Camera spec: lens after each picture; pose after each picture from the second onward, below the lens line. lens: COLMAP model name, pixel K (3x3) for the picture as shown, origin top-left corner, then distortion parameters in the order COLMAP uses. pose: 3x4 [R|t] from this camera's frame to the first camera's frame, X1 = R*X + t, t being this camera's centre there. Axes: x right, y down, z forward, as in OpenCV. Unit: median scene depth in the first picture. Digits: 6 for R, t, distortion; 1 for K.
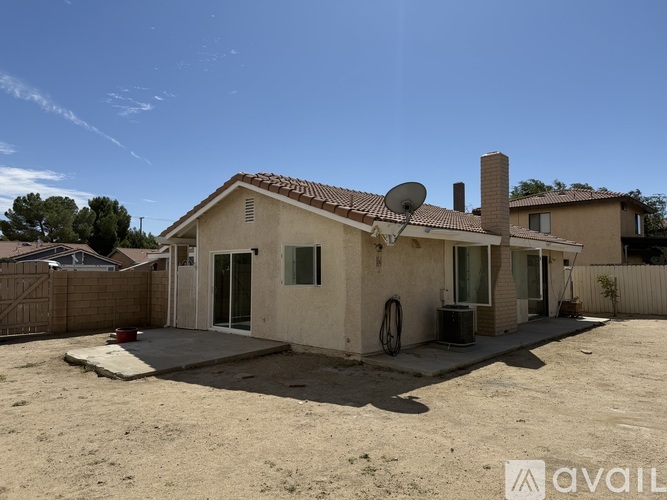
lens RADIAL K [[465.4, 0, 333.5], [0, 465.4, 250.0], [0, 0, 1]] dist [0.000408, 0.000041]
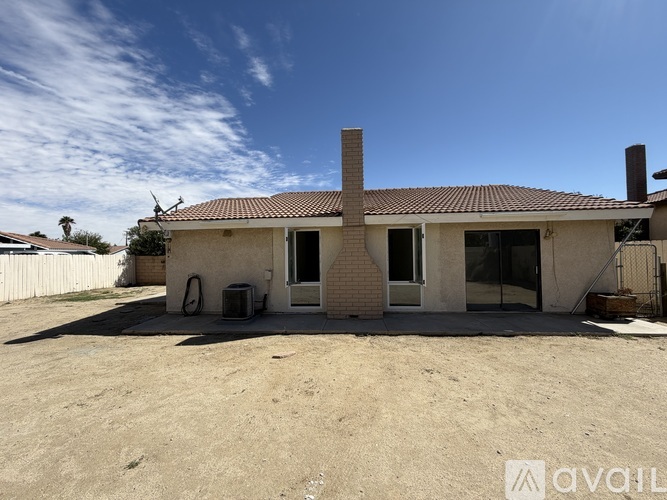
lens RADIAL K [[266.7, 0, 333.5], [0, 266.7, 250.0], [0, 0, 1]] dist [0.000640, -0.000020]
pose [[0.643705, -0.038872, -0.764286, 0.890330], [0.049430, 0.998736, -0.009164, 0.050549], [0.763675, -0.031880, 0.644813, 0.723084]]
